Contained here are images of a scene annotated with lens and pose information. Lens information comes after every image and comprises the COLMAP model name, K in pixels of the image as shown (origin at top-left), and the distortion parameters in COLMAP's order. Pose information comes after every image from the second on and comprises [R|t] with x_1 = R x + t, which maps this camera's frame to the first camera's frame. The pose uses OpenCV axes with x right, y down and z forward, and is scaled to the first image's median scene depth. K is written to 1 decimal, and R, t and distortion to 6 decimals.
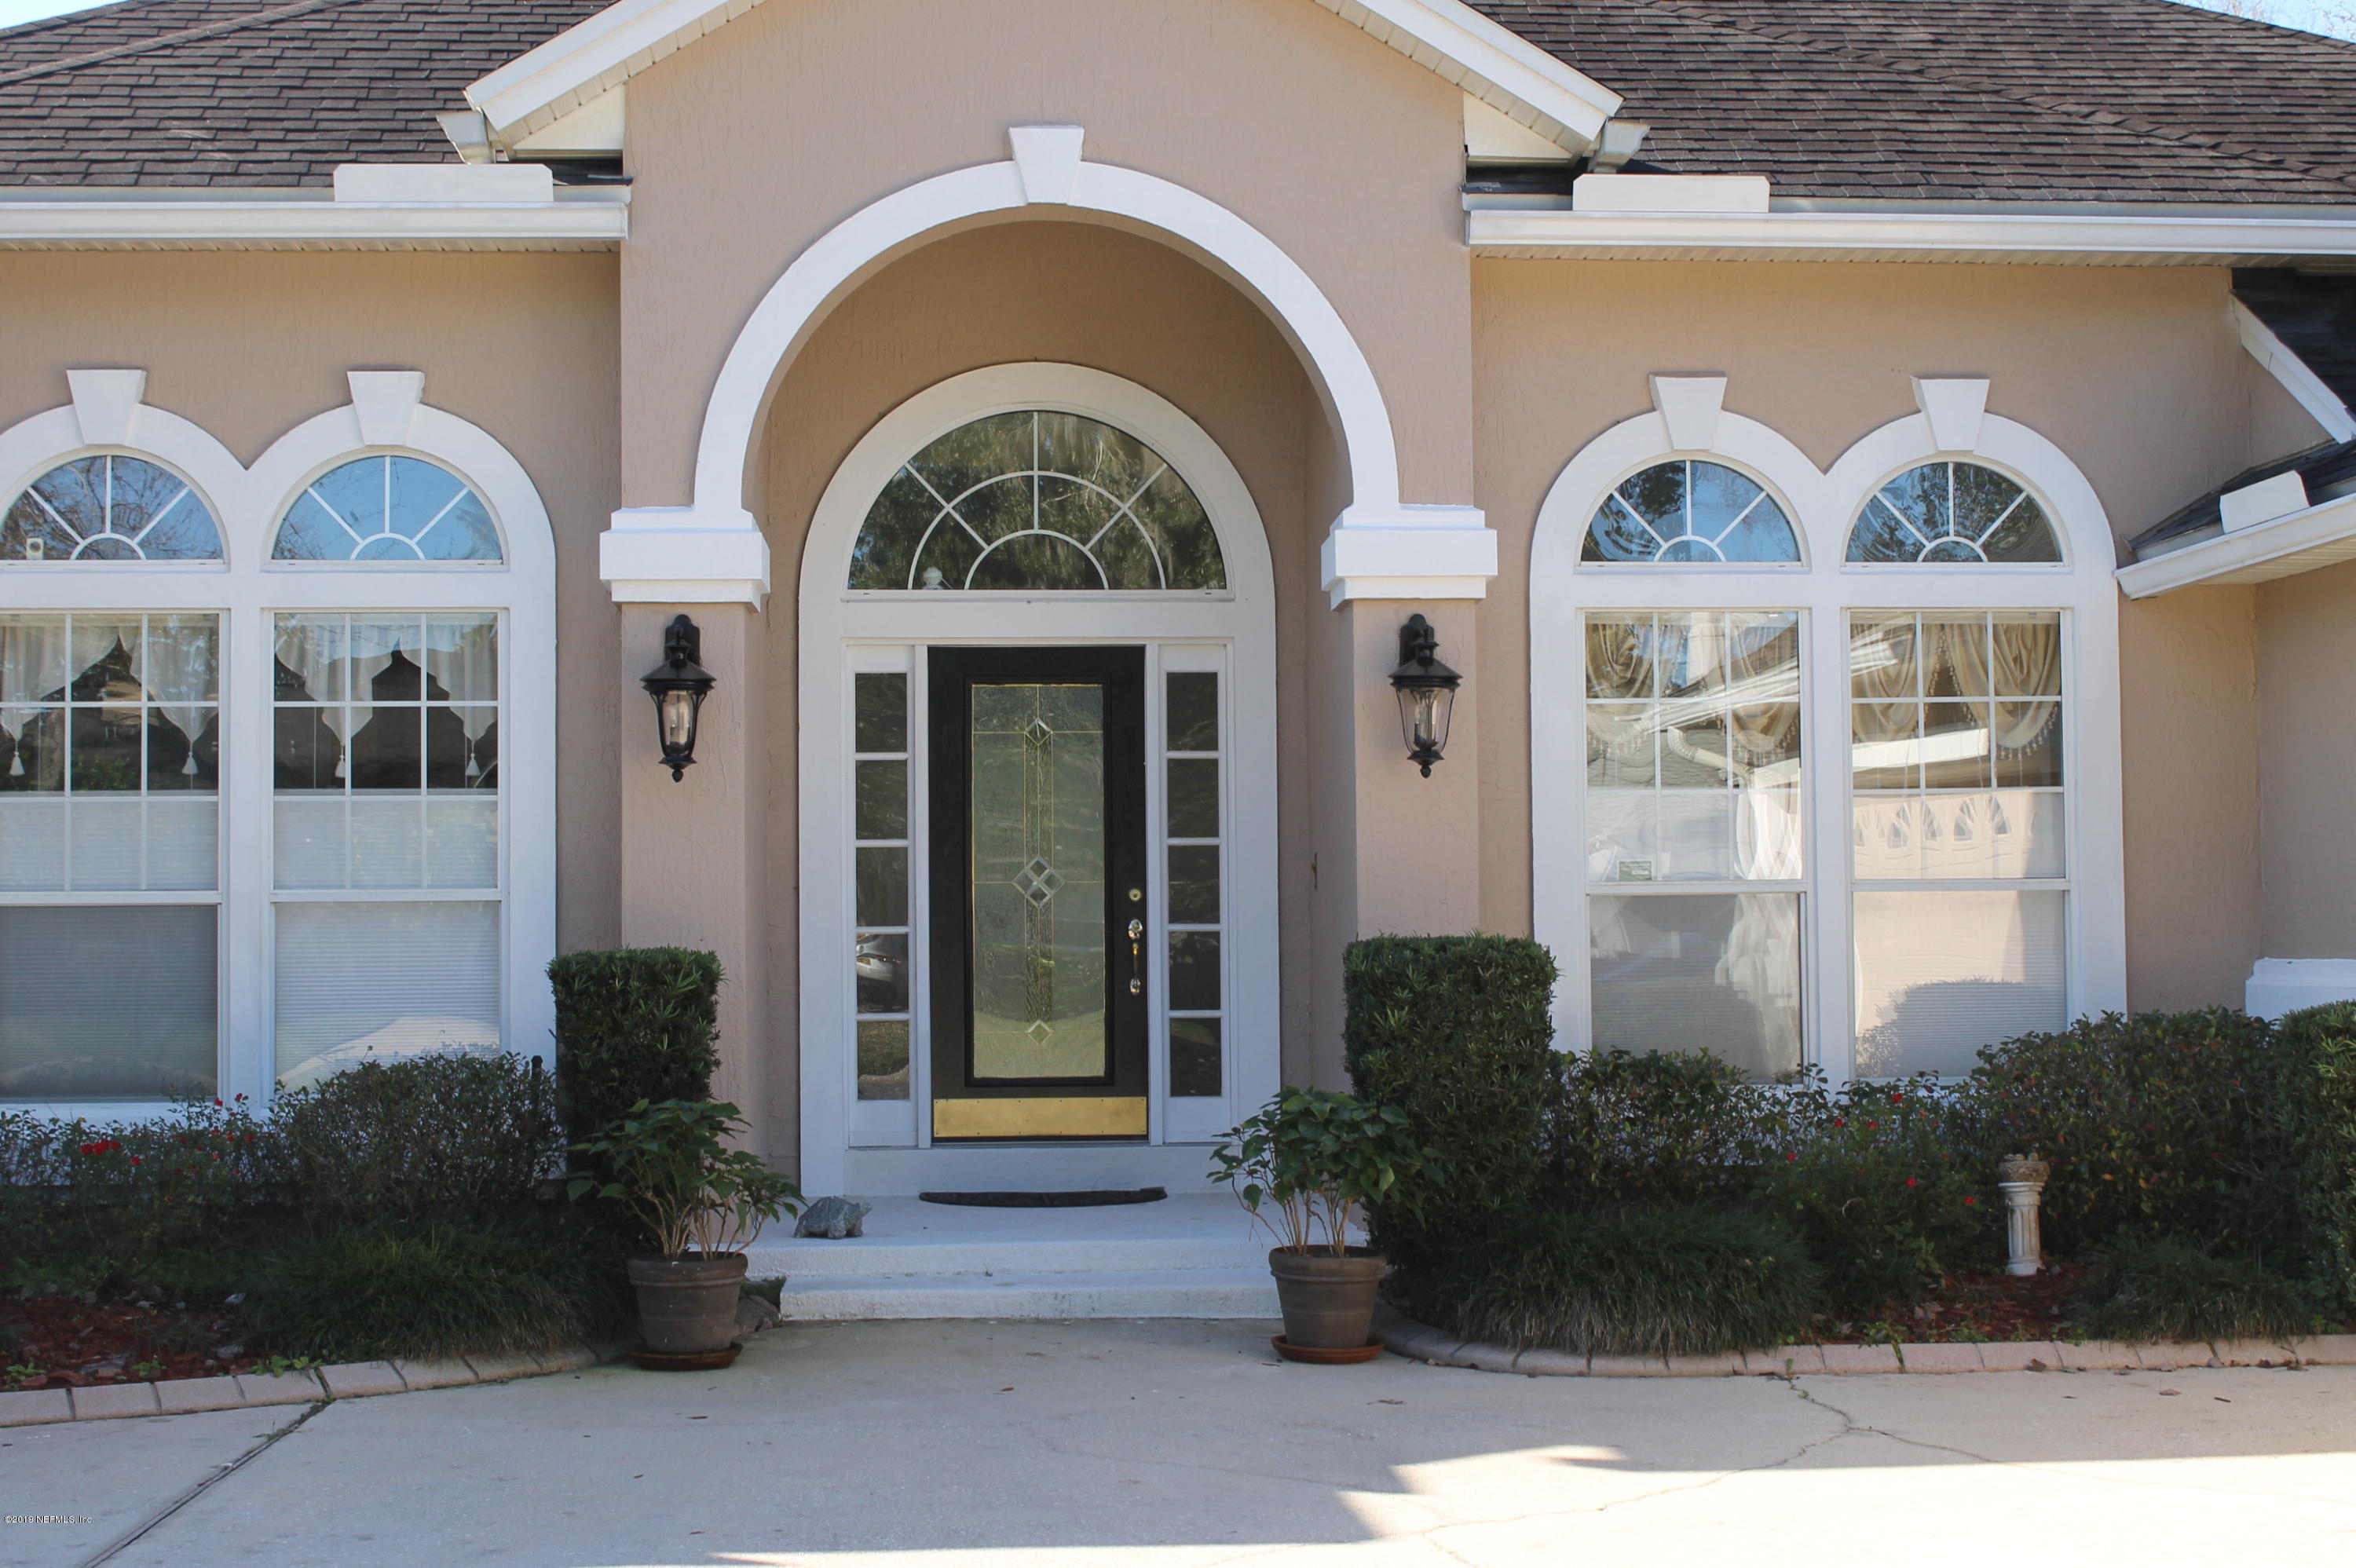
lens RADIAL K [[3421.0, 0, 1178.0], [0, 3421.0, 784.0], [0, 0, 1]] dist [-0.011615, 0.044477]
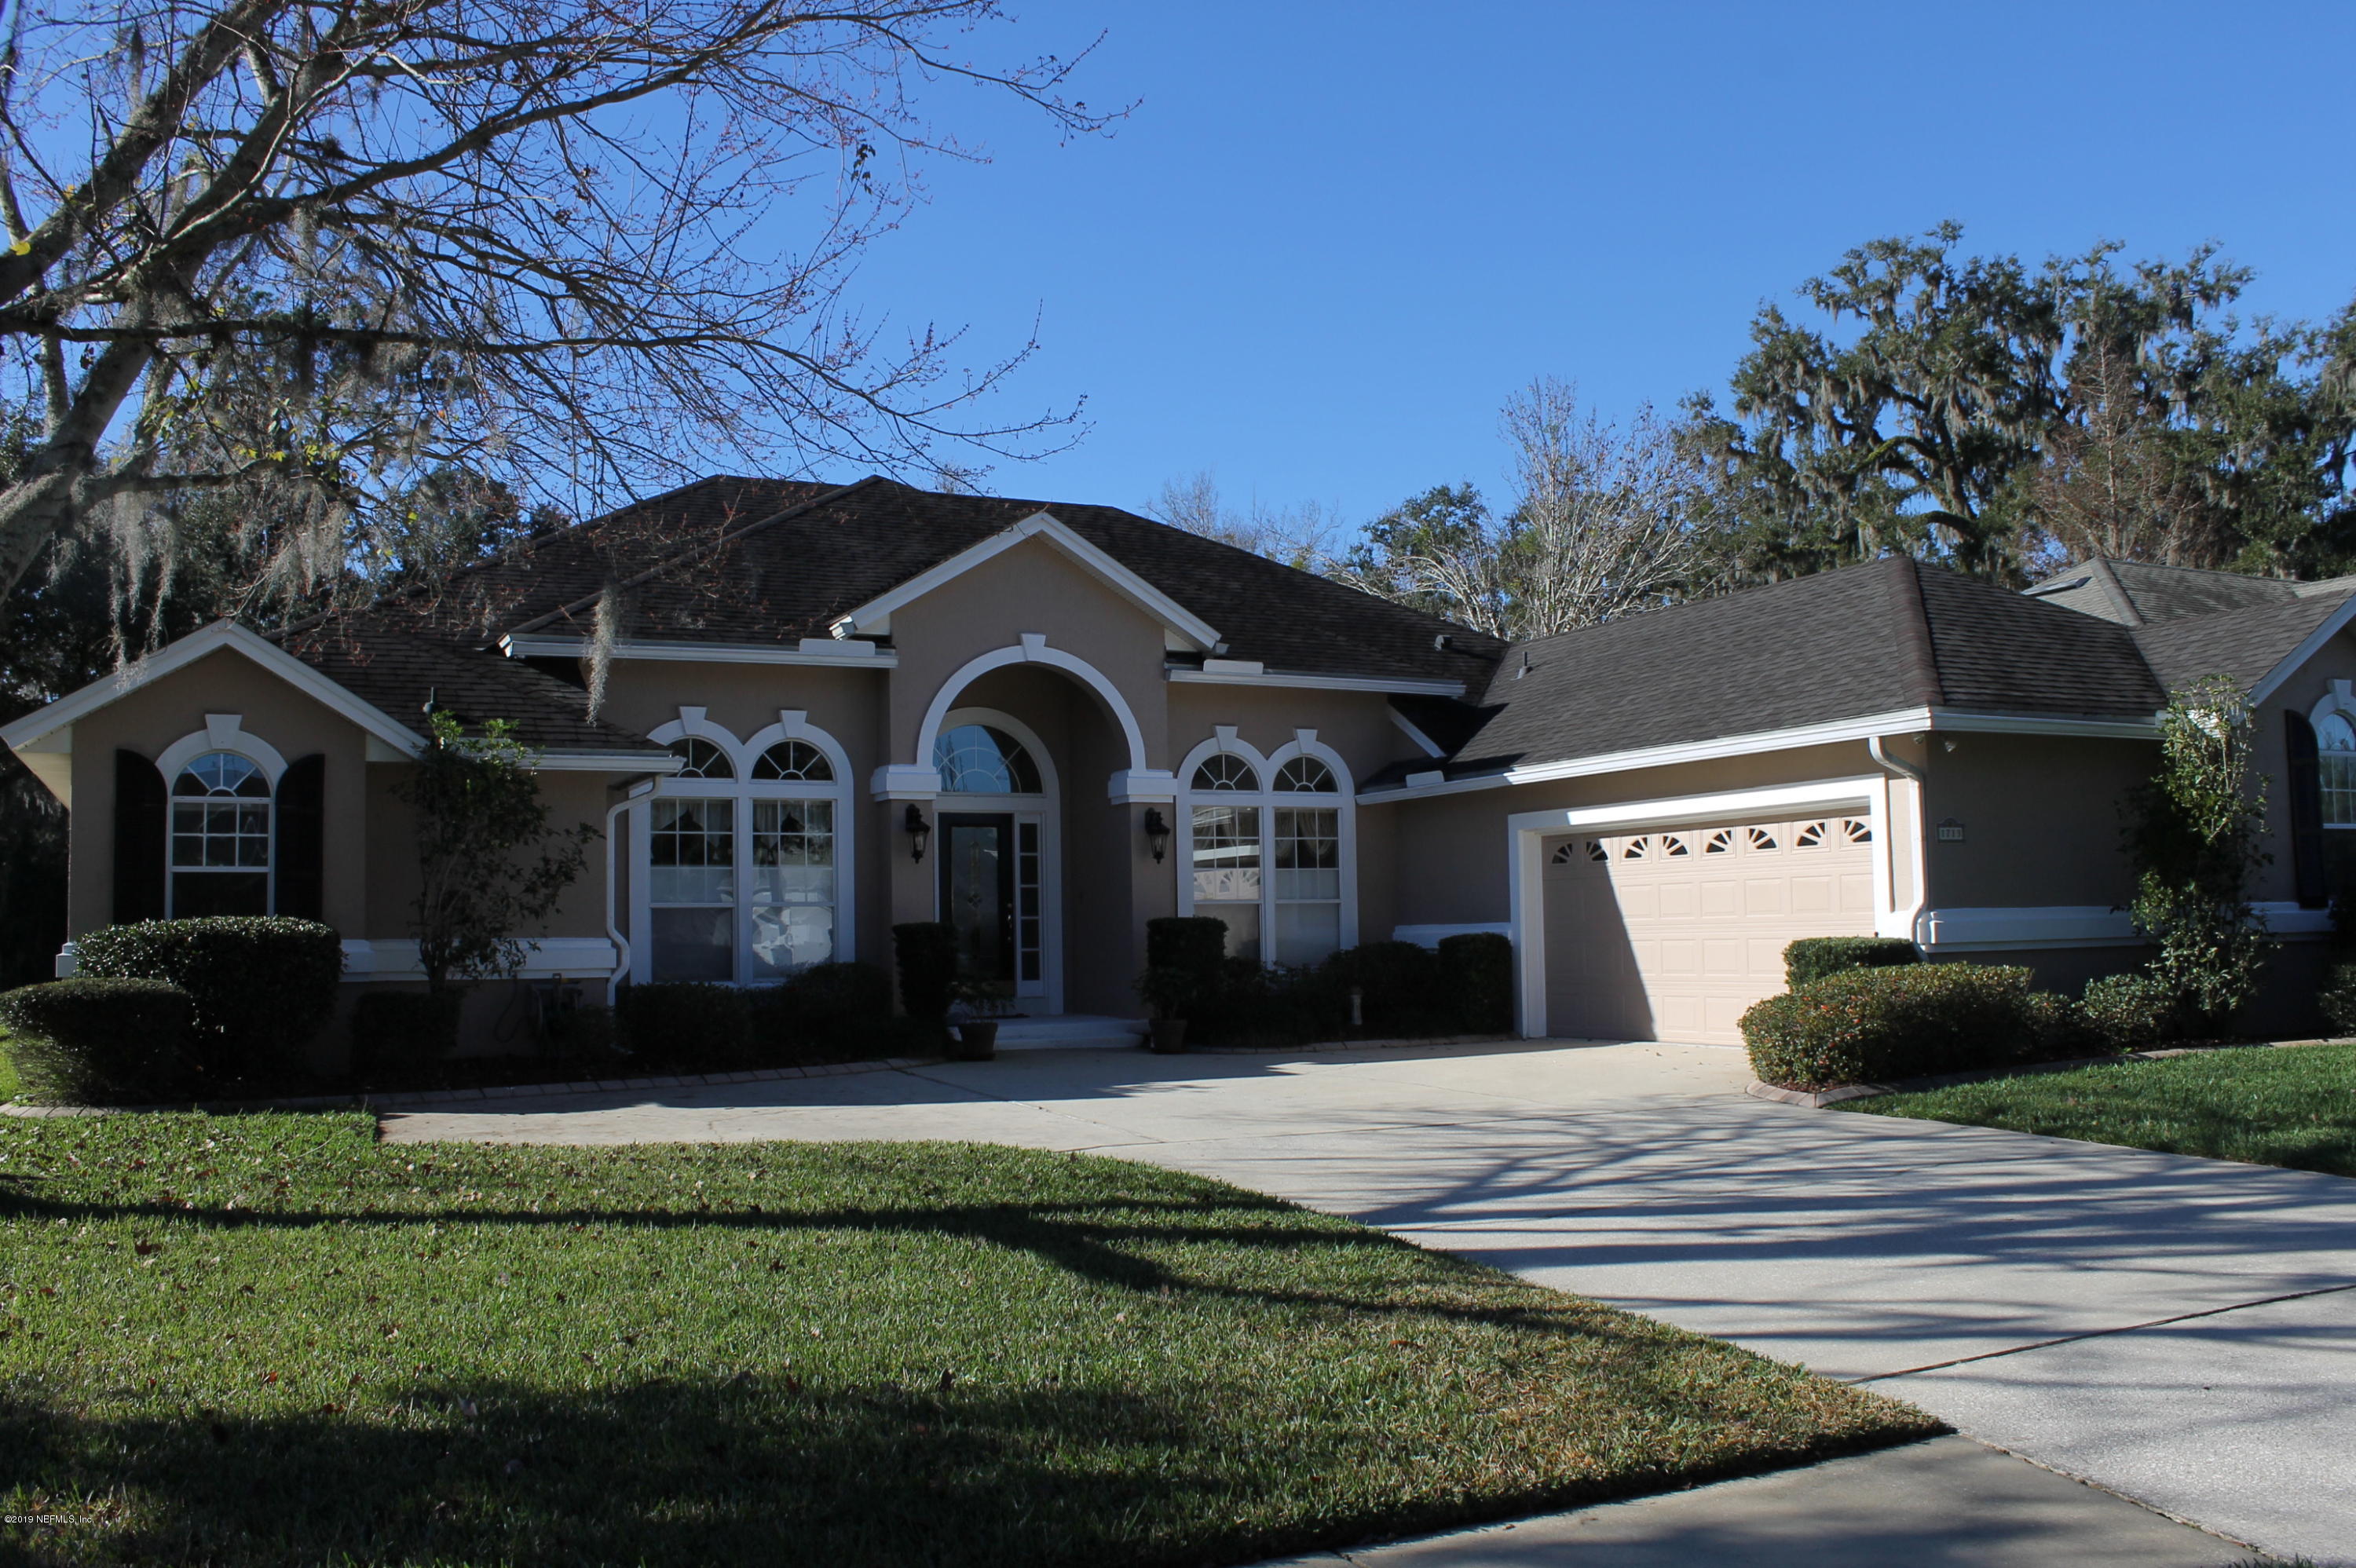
lens RADIAL K [[1975.0, 0, 1178.0], [0, 1975.0, 784.0], [0, 0, 1]] dist [-0.143580, 0.145644]
pose [[0.926804, 0.022264, 0.374884, -0.533671], [-0.007616, 0.999150, -0.040510, -0.001549], [-0.375467, 0.034690, 0.926186, -0.556804]]
